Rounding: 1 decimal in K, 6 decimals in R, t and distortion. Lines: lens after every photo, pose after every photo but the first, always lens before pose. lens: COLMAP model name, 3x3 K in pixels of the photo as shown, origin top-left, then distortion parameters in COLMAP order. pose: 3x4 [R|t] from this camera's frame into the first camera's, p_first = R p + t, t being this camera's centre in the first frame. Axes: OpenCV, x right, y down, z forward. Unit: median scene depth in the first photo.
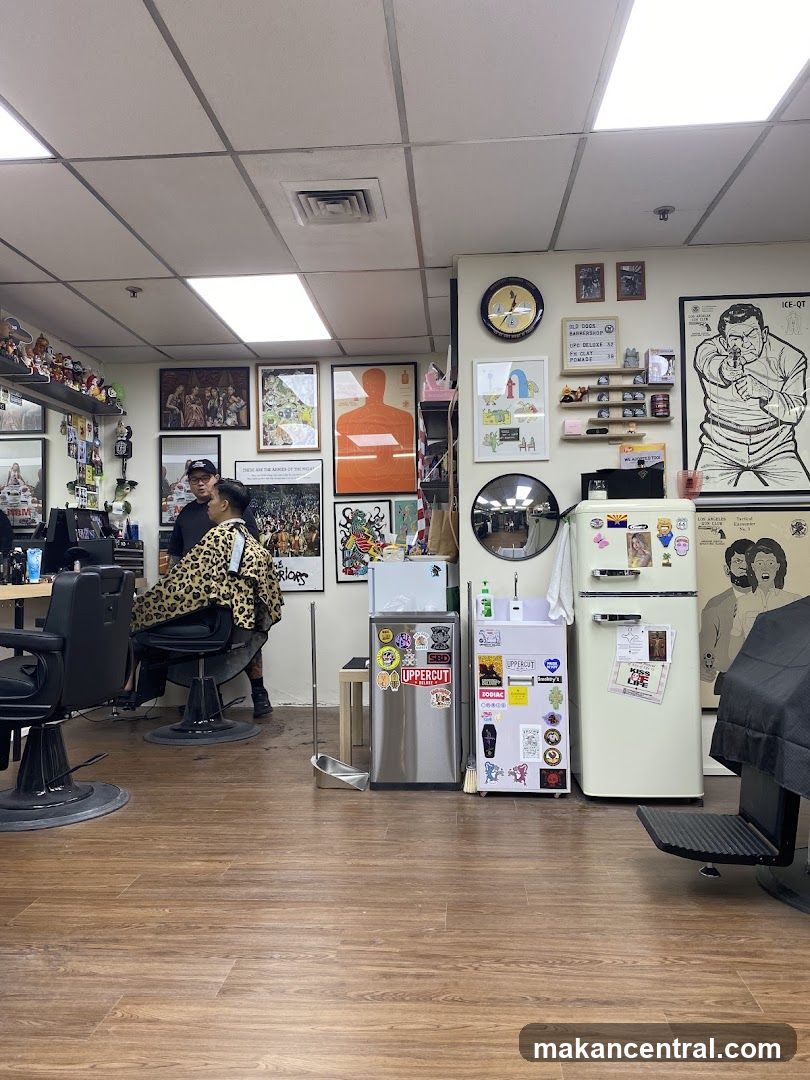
lens RADIAL K [[823.8, 0, 399.5], [0, 823.8, 531.3], [0, 0, 1]] dist [0.033035, -0.006502]
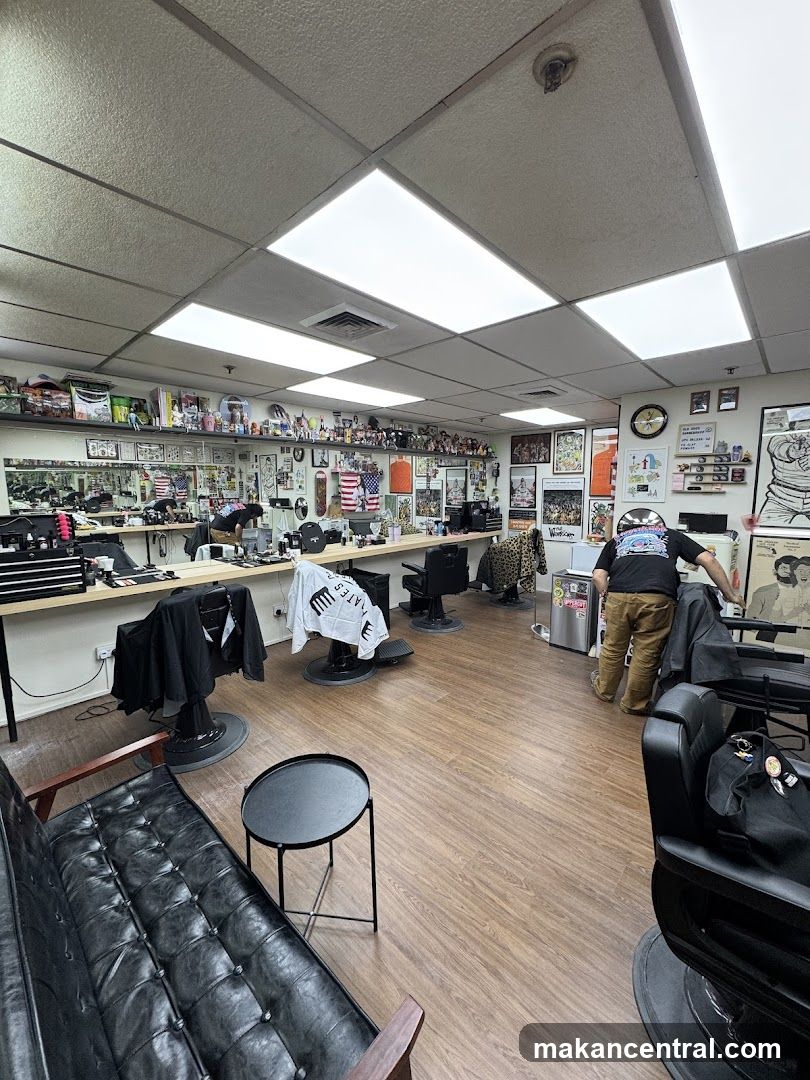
lens RADIAL K [[426.9, 0, 409.0], [0, 426.9, 542.5], [0, 0, 1]] dist [0.010608, -0.000460]
pose [[0.785723, 0.089850, -0.612018, 0.313433], [0.018311, 0.985583, 0.168201, -0.162503], [0.618307, -0.143366, 0.772750, -0.129088]]
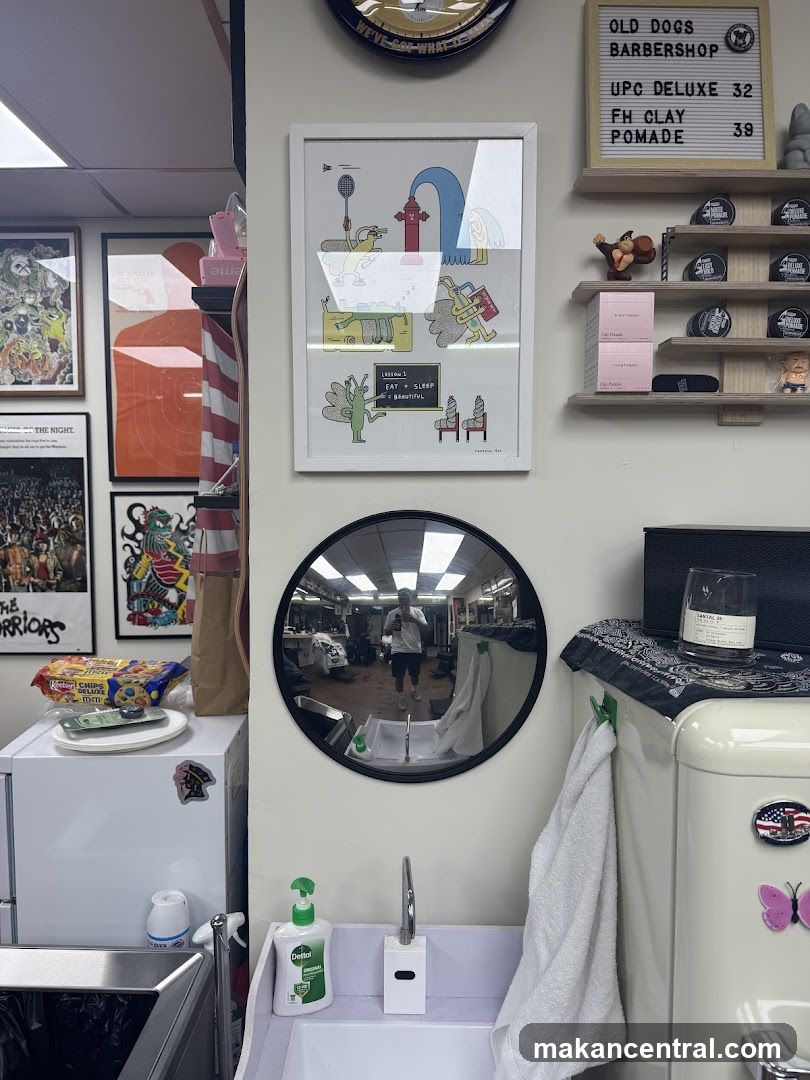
lens RADIAL K [[776.7, 0, 398.2], [0, 776.7, 543.6], [0, 0, 1]] dist [-0.002118, -0.011825]
pose [[0.997508, 0.012528, 0.069432, 0.105631], [-0.019658, 0.994489, 0.102979, -0.083147], [-0.067759, -0.104087, 0.992257, 0.667519]]
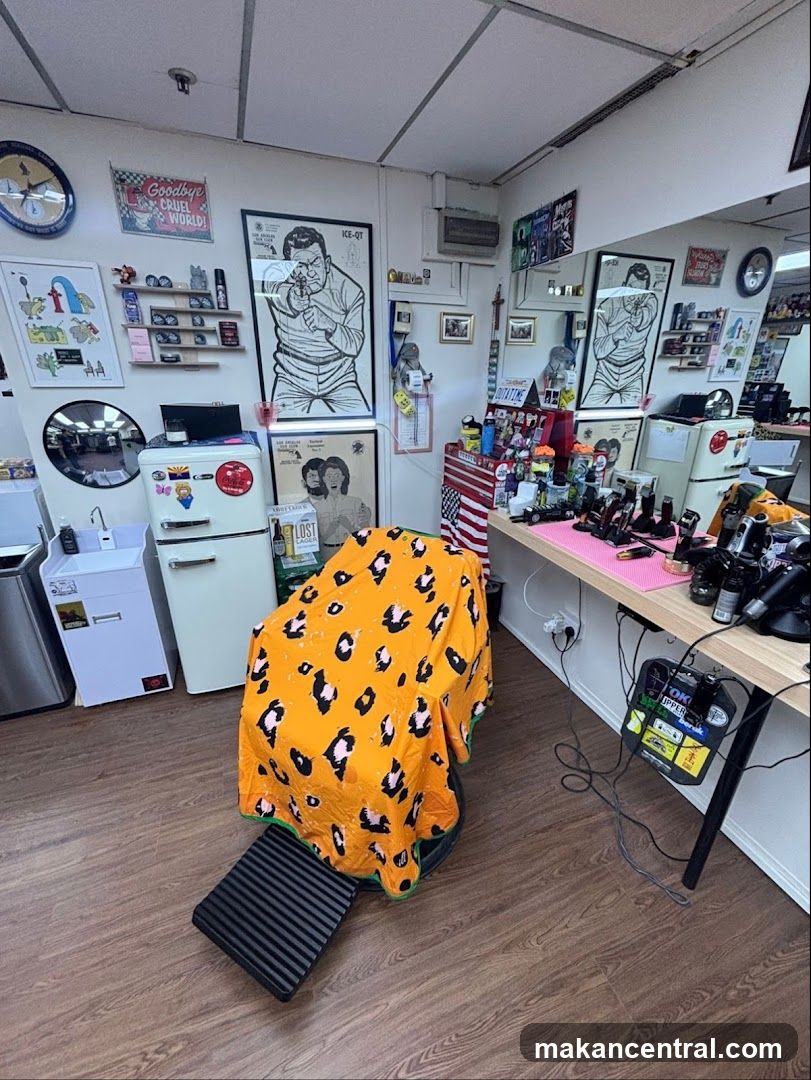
lens RADIAL K [[438.5, 0, 401.7], [0, 438.5, 533.4], [0, 0, 1]] dist [0.005995, 0.000410]
pose [[0.909533, -0.133338, 0.393664, 0.240645], [-0.032251, 0.921648, 0.386684, -0.130789], [-0.414380, -0.364398, 0.833969, 0.339796]]
